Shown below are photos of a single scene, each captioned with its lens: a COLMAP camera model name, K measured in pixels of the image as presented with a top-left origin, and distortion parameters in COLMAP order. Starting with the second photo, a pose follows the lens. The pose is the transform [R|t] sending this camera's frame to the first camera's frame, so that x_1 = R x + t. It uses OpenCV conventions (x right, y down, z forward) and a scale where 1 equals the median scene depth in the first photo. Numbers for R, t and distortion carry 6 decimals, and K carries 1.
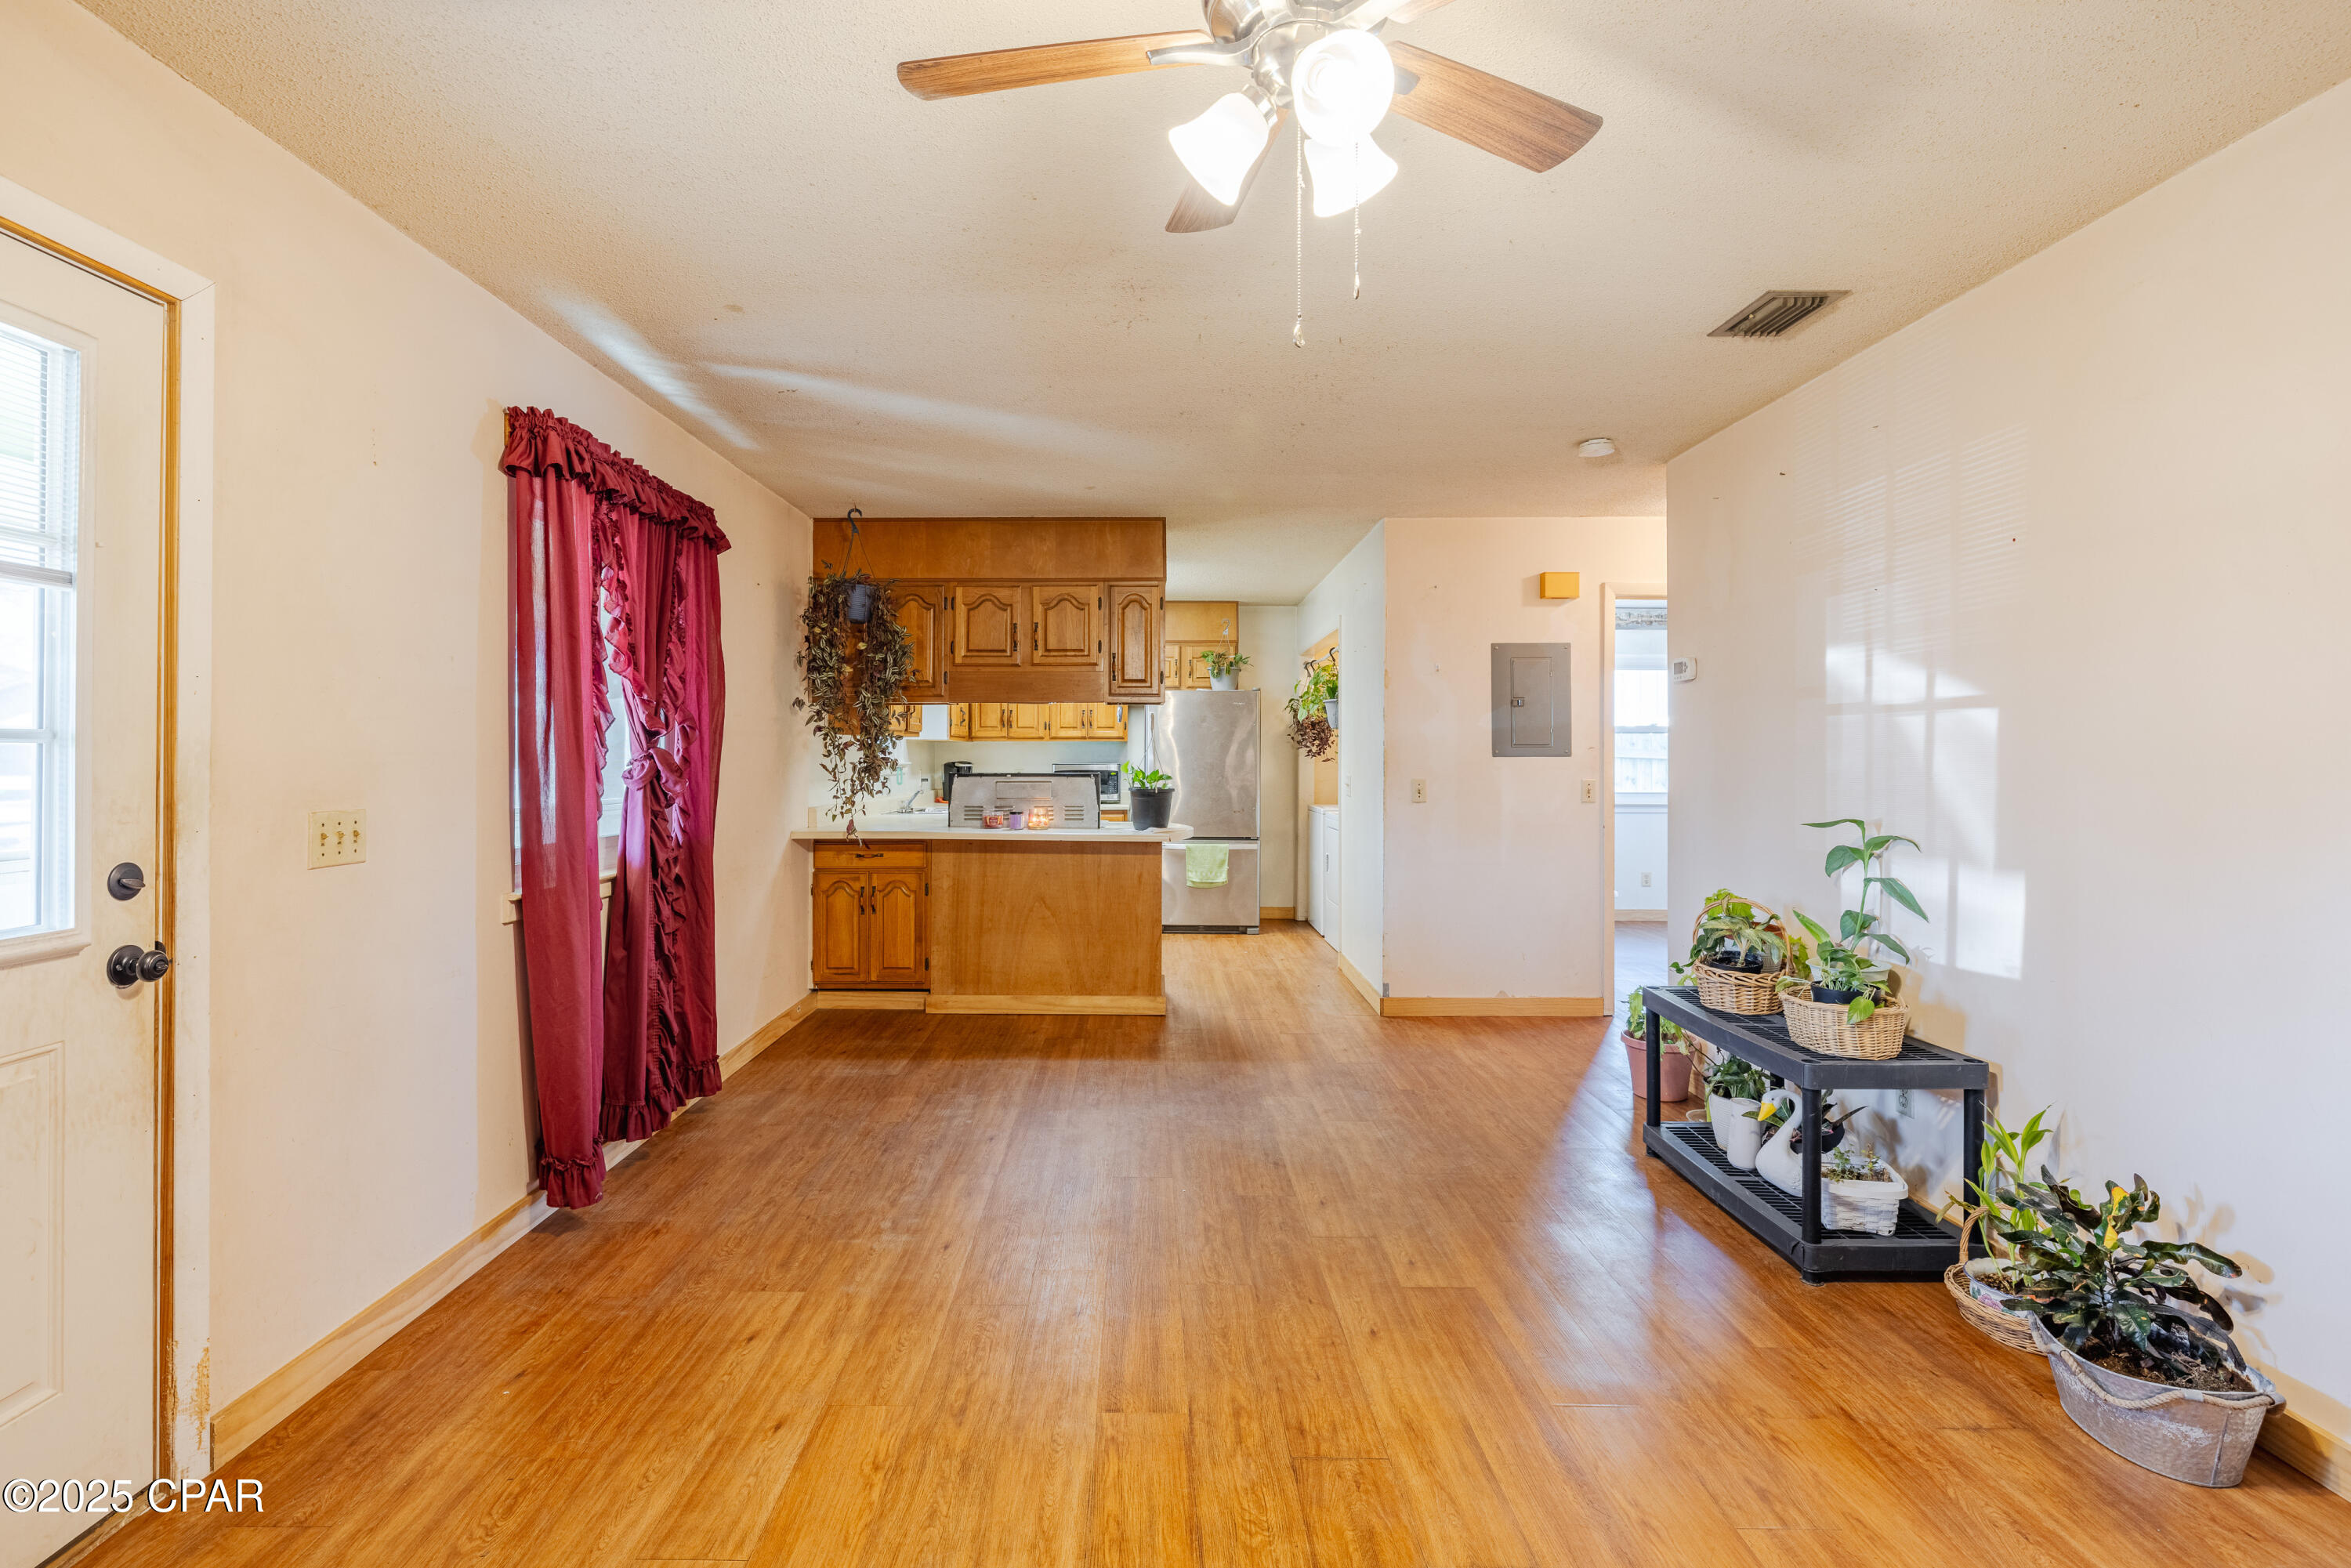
lens RADIAL K [[1121.8, 0, 1126.0], [0, 1121.8, 747.3], [0, 0, 1]] dist [-0.002912, -0.000362]
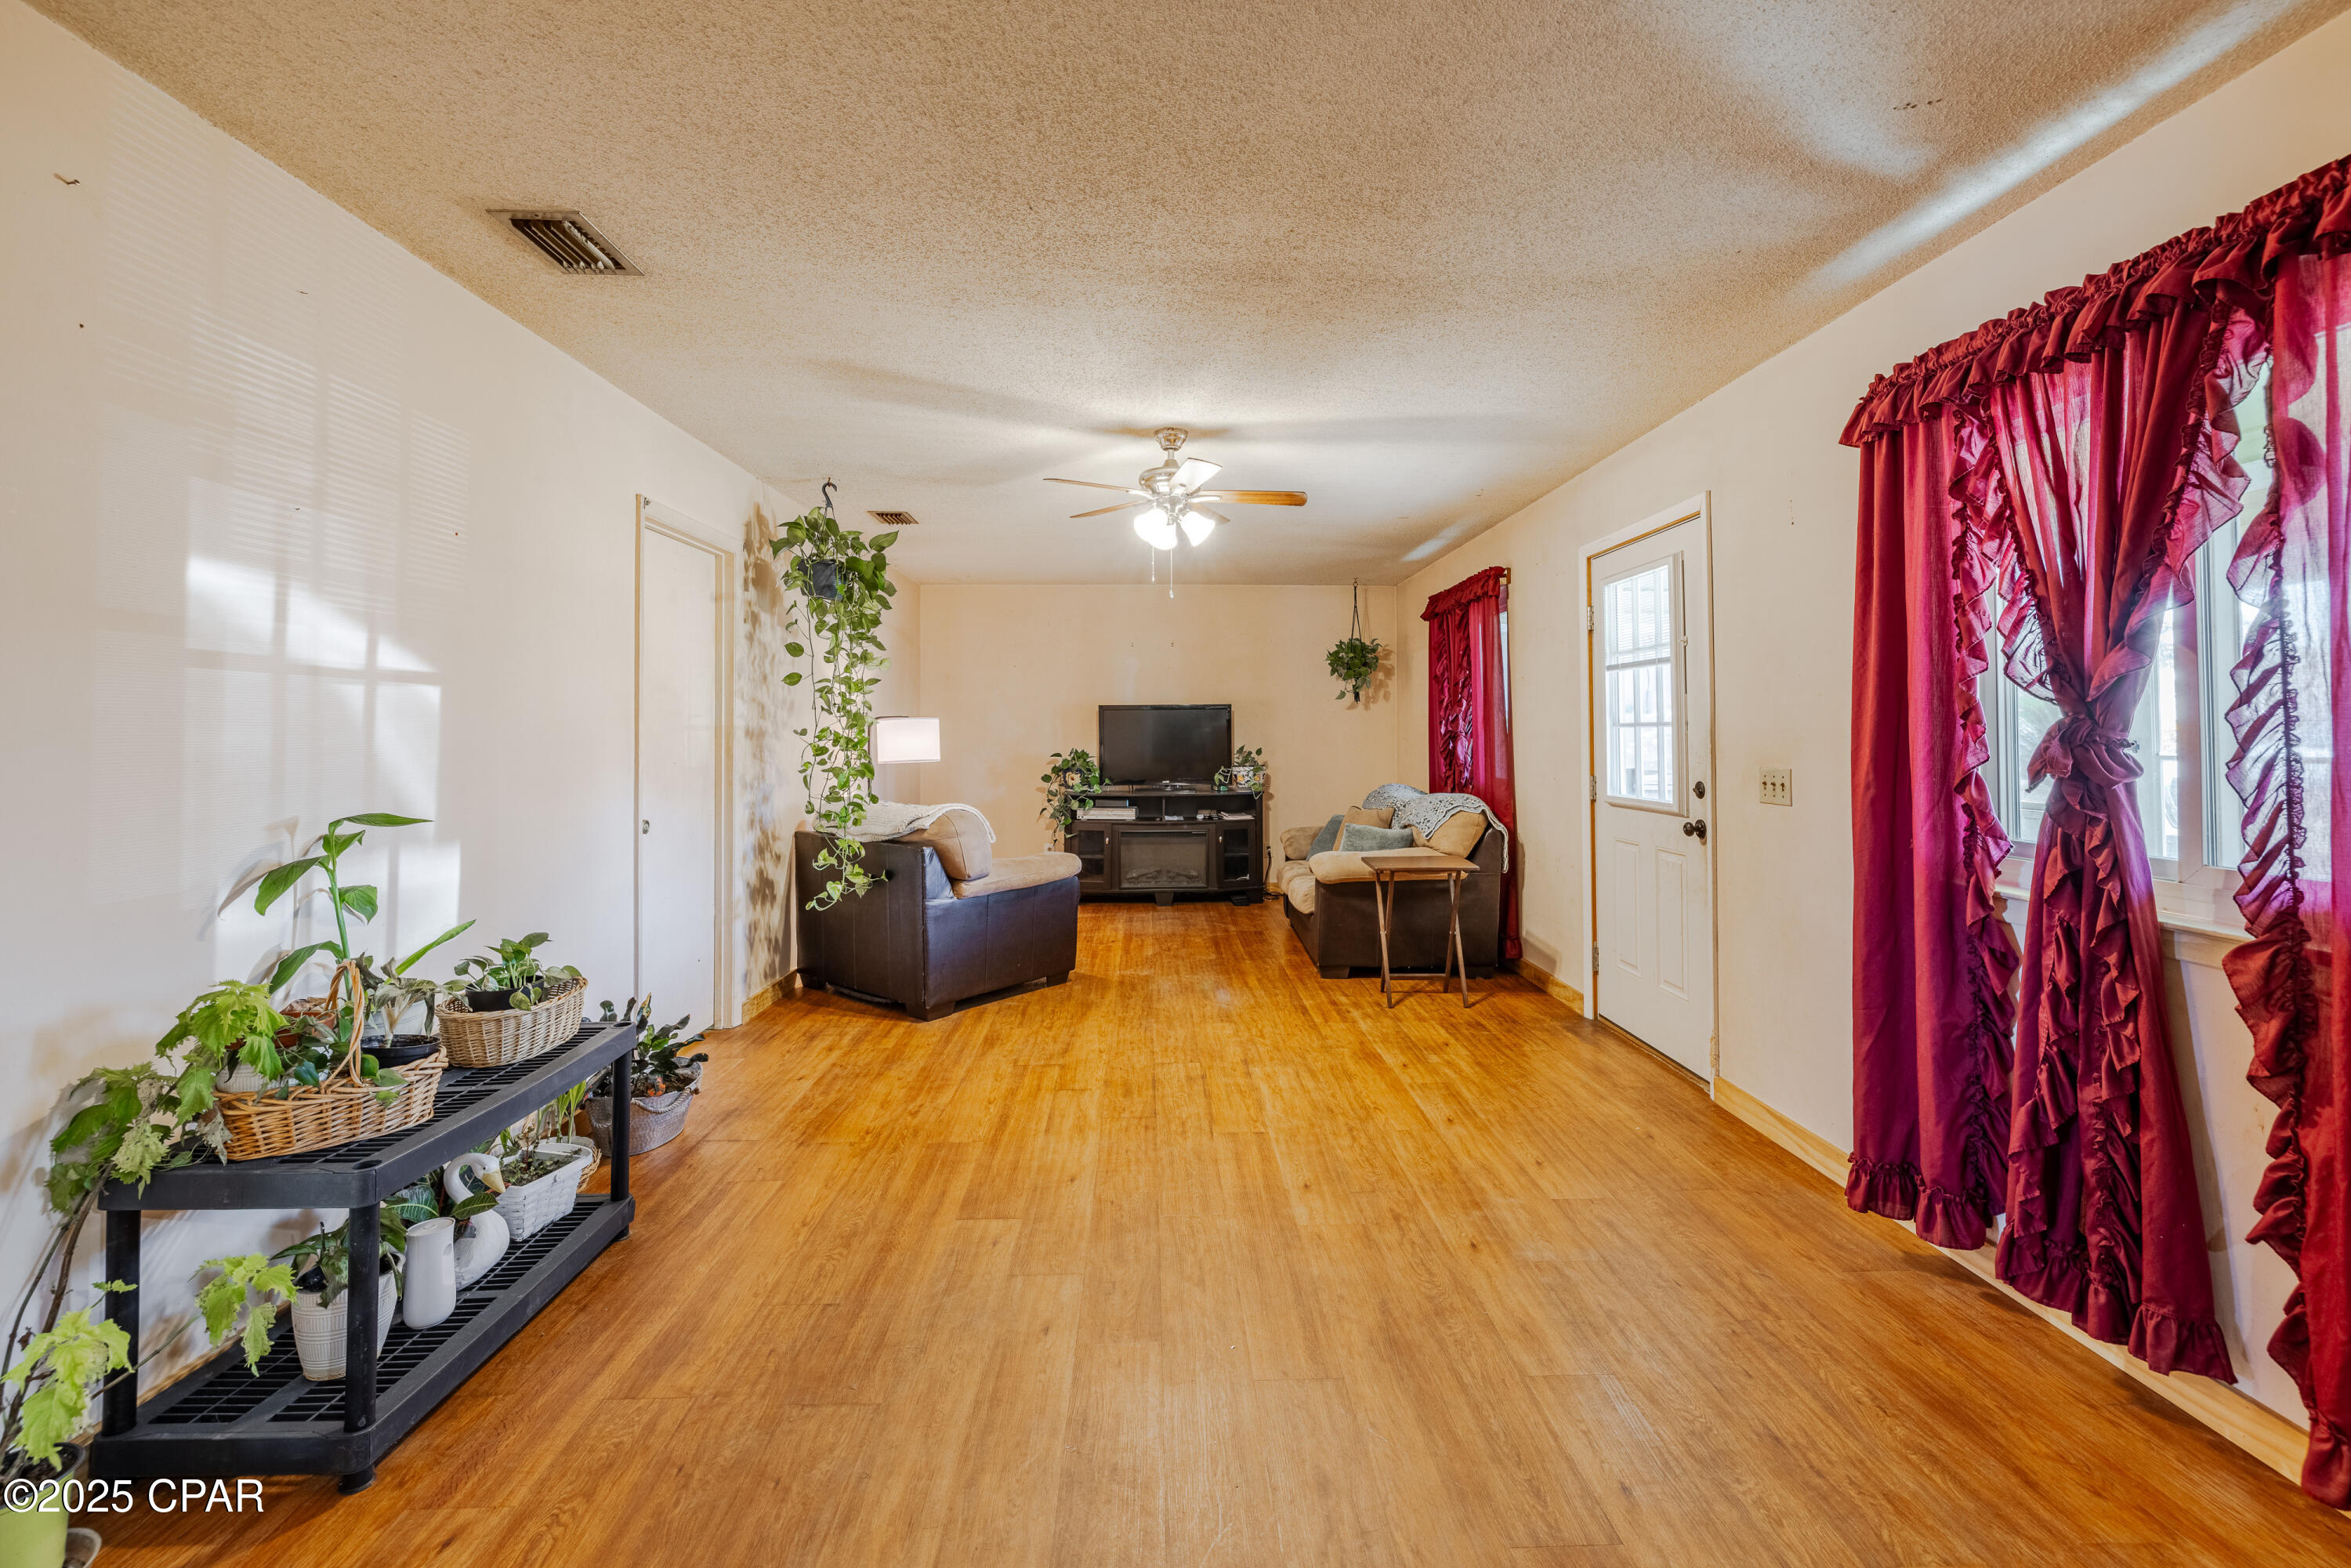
lens RADIAL K [[999.0, 0, 1159.2], [0, 999.0, 711.5], [0, 0, 1]] dist [-0.000748, -0.000318]
pose [[-0.999640, 0.000200, -0.026845, 0.072986], [0.000985, 0.999572, -0.029236, 0.008611], [0.026828, -0.029252, -0.999212, 1.042543]]
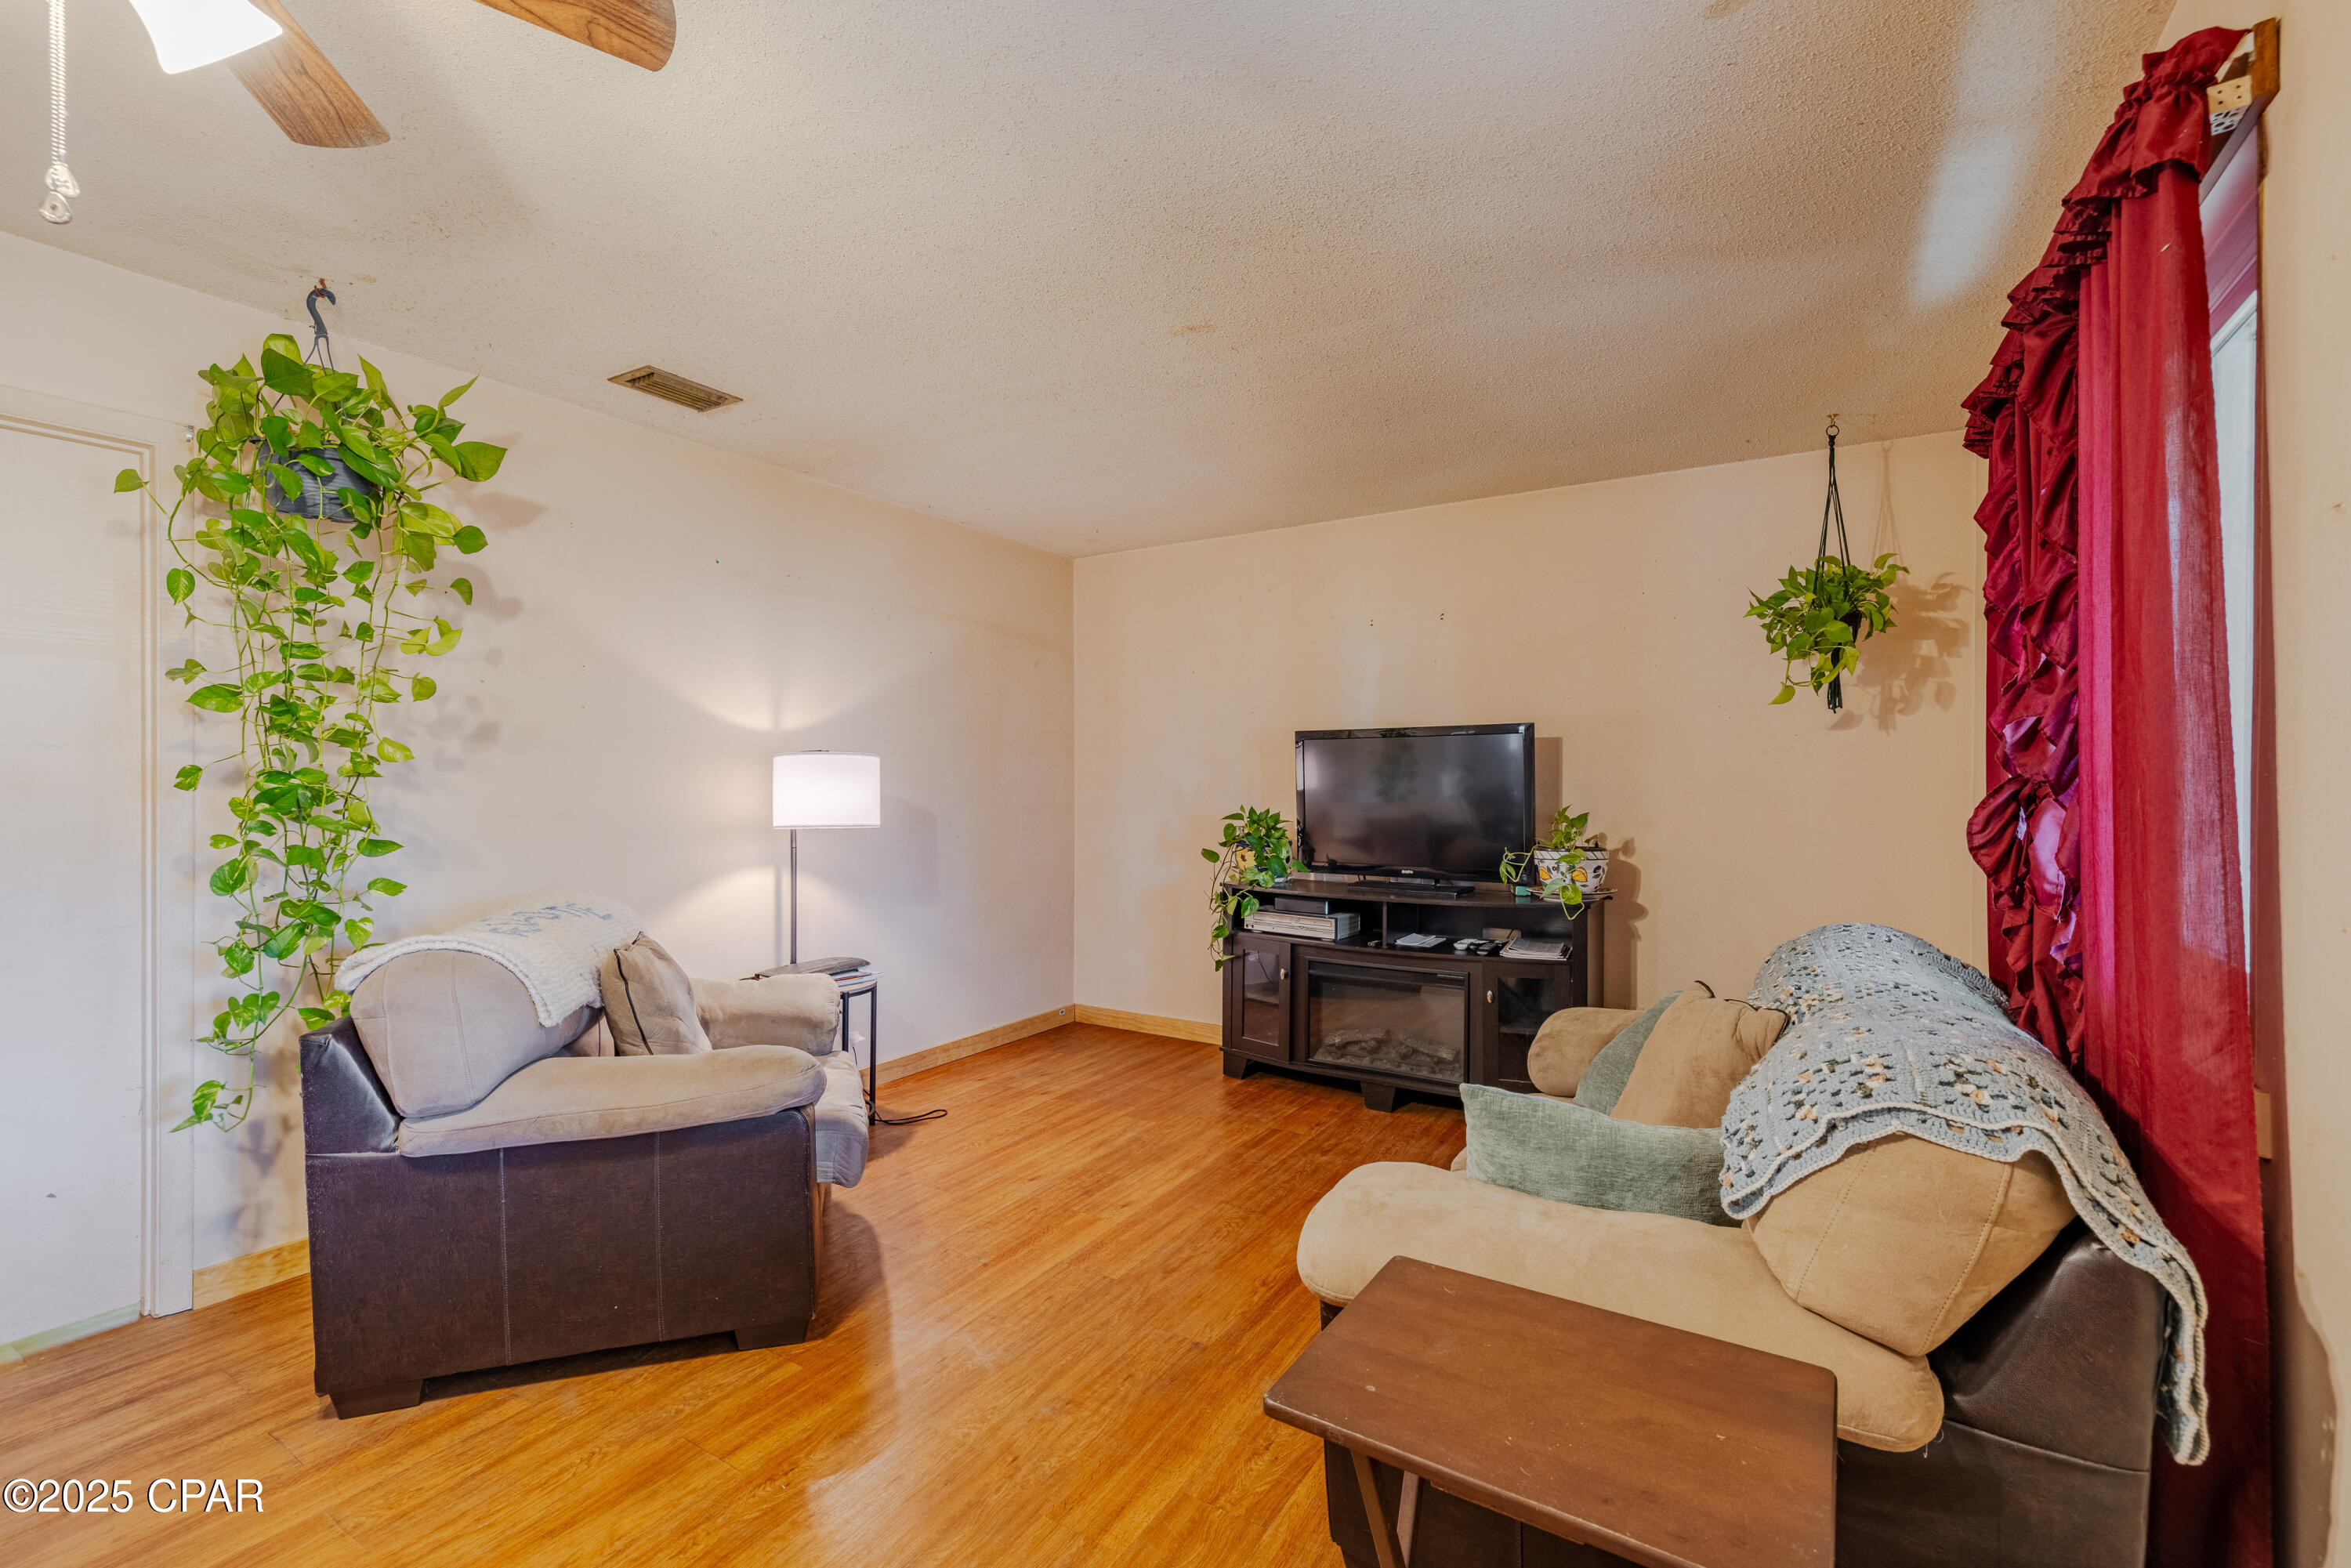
lens RADIAL K [[999.0, 0, 1167.8], [0, 999.0, 782.2], [0, 0, 1]] dist [-0.000748, -0.000318]
pose [[-0.852924, -0.003979, 0.522019, -0.229140], [-0.006484, 0.999975, -0.002972, 0.001970], [-0.521994, -0.005920, -0.852929, 0.329539]]
